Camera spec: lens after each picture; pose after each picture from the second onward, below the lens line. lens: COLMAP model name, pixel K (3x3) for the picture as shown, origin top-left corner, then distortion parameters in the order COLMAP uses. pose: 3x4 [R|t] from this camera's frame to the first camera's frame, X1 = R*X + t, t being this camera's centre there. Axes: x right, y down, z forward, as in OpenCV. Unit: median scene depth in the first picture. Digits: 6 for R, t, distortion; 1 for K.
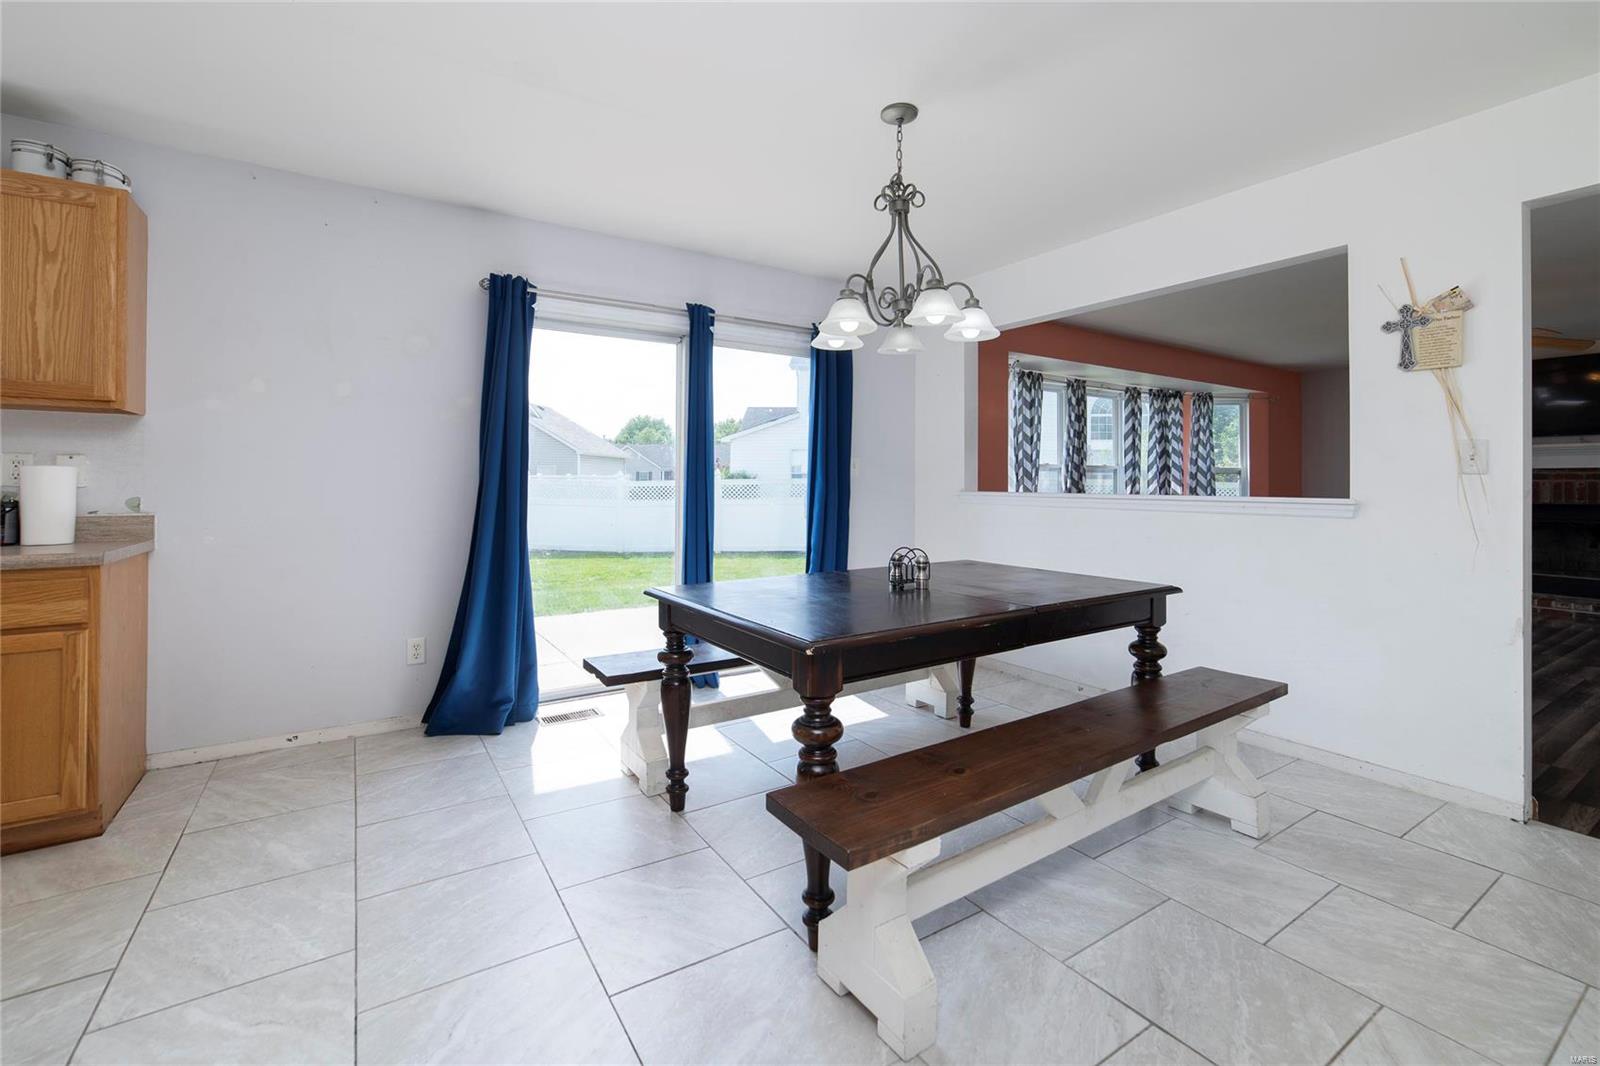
lens RADIAL K [[678.2, 0, 758.1], [0, 678.2, 485.4], [0, 0, 1]] dist [-0.009817, 0.001489]
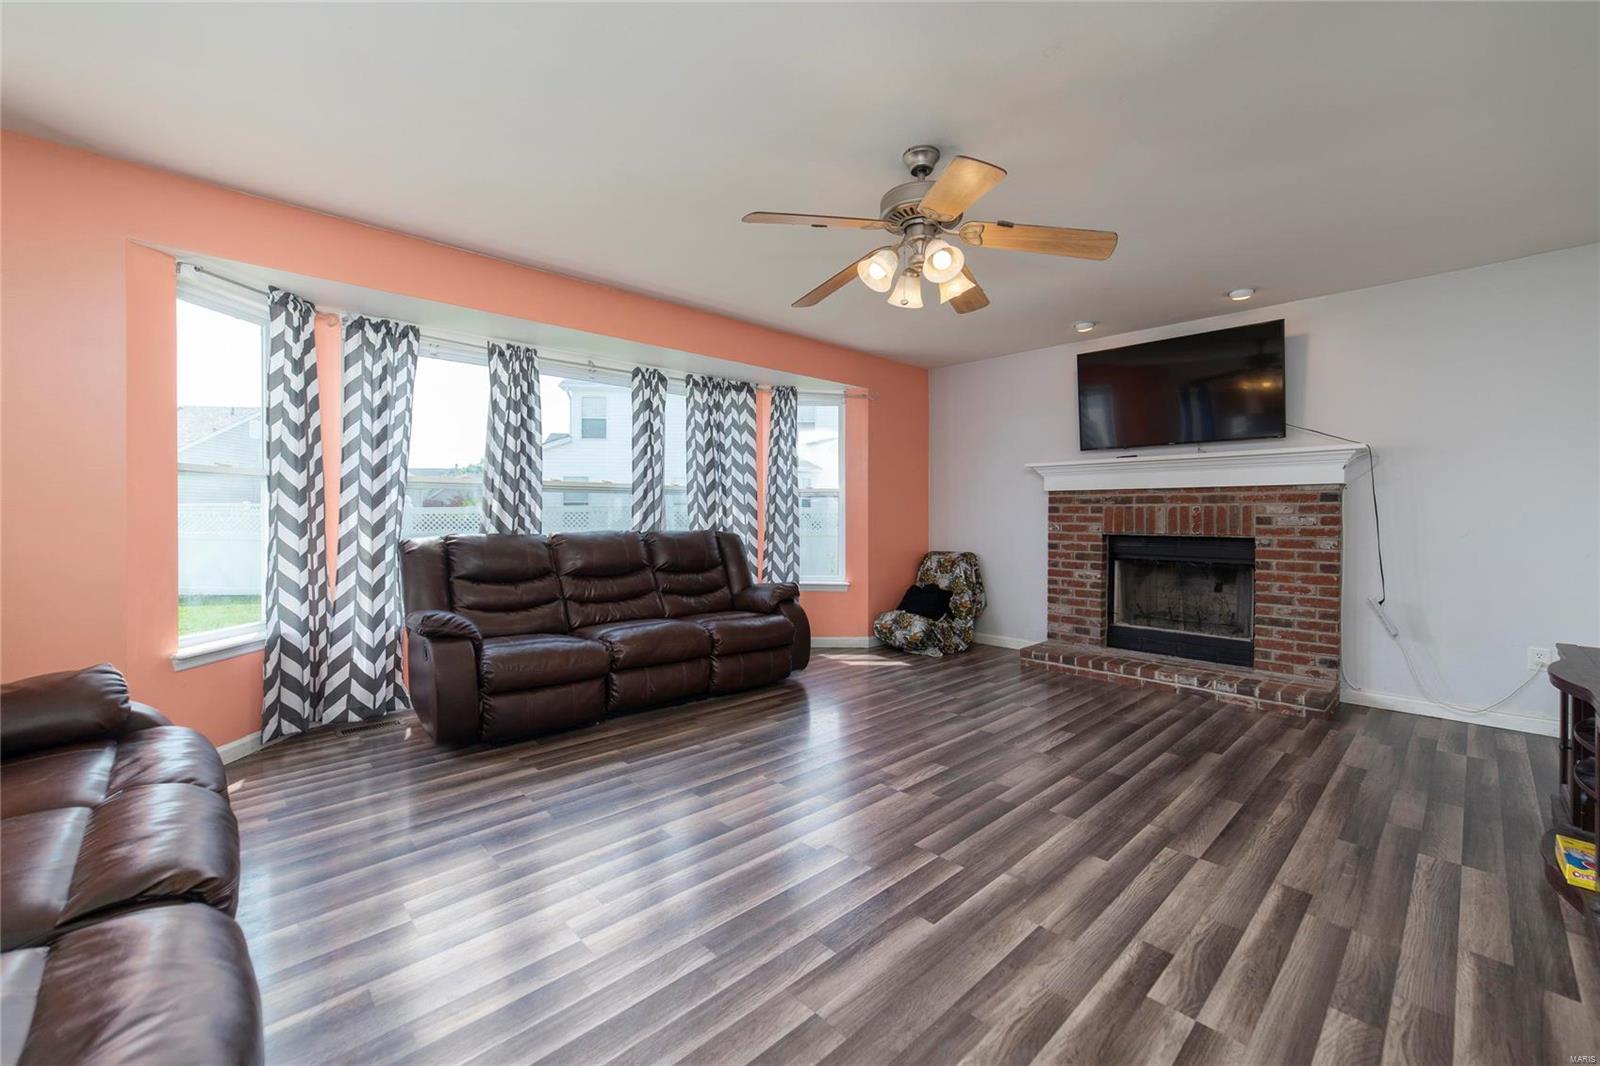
lens RADIAL K [[627.6, 0, 760.1], [0, 627.6, 526.2], [0, 0, 1]] dist [-0.009834, 0.003099]
pose [[0.985914, -0.004419, 0.167192, 1.252068], [0.001863, 0.999879, 0.015439, 0.009545], [-0.167240, -0.014910, 0.985803, 0.796366]]
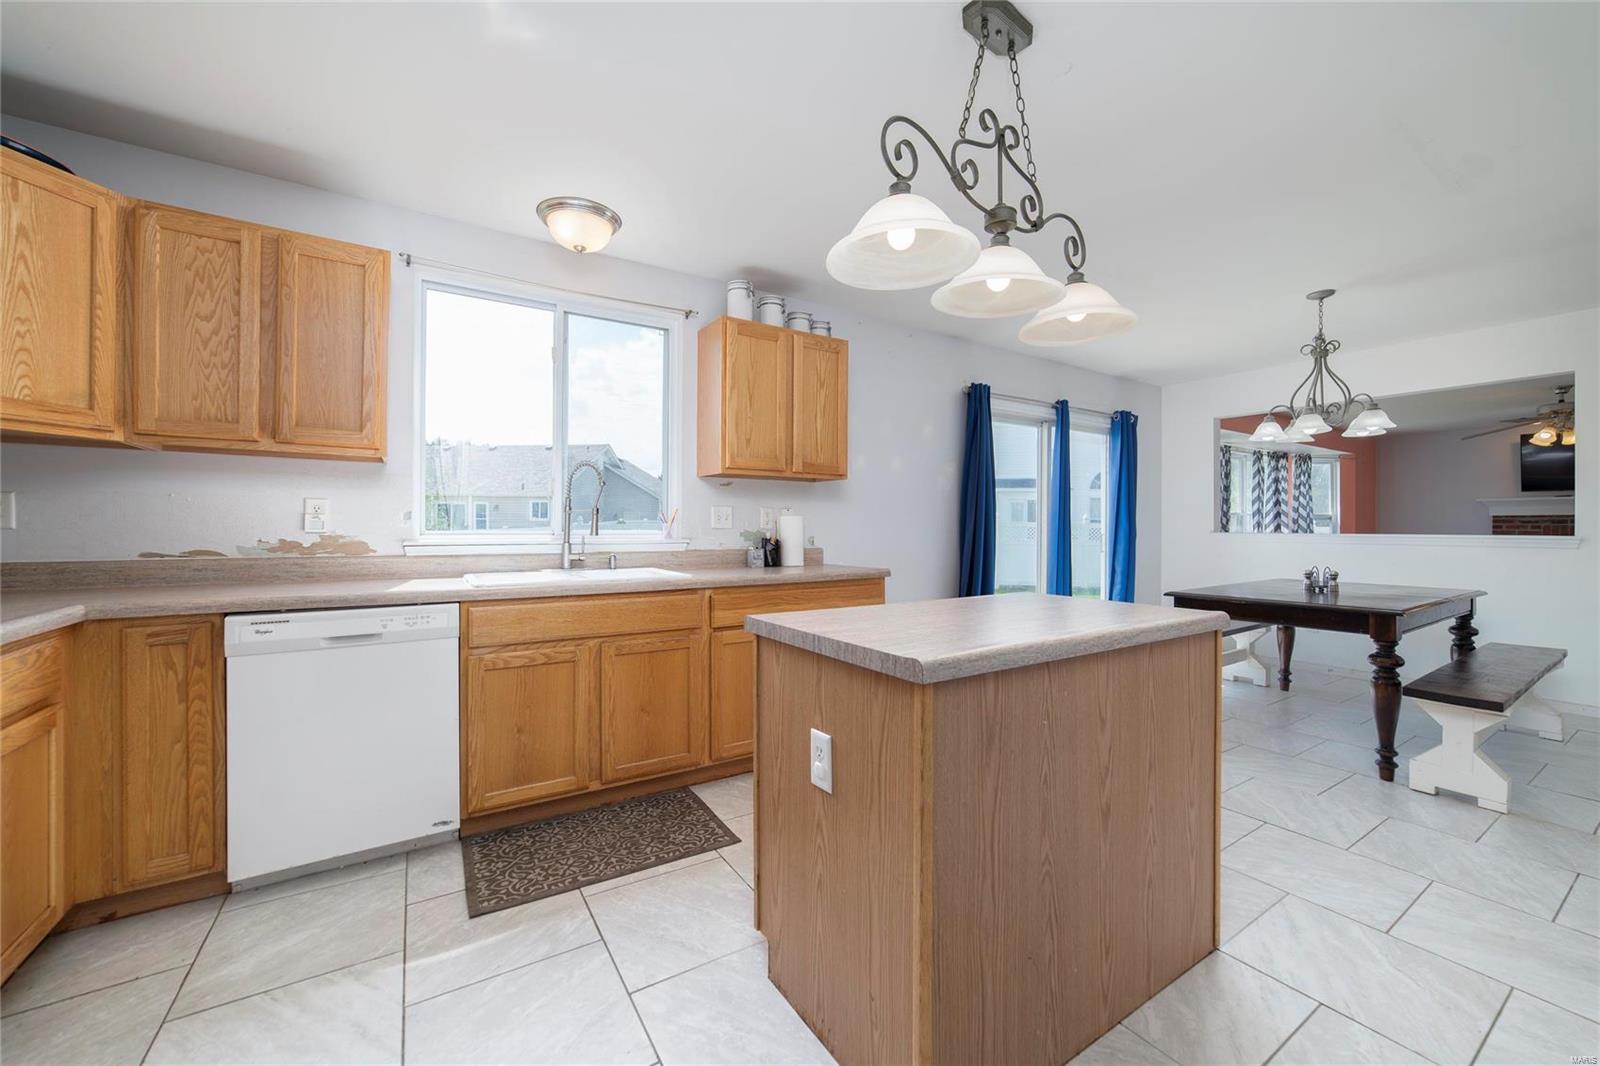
lens RADIAL K [[627.6, 0, 774.1], [0, 627.6, 533.0], [0, 0, 1]] dist [-0.009834, 0.003099]
pose [[0.999863, -0.002664, 0.016334, -0.820974], [0.002591, 0.999986, 0.004505, 0.002477], [-0.016346, -0.004462, 0.999856, -0.336359]]
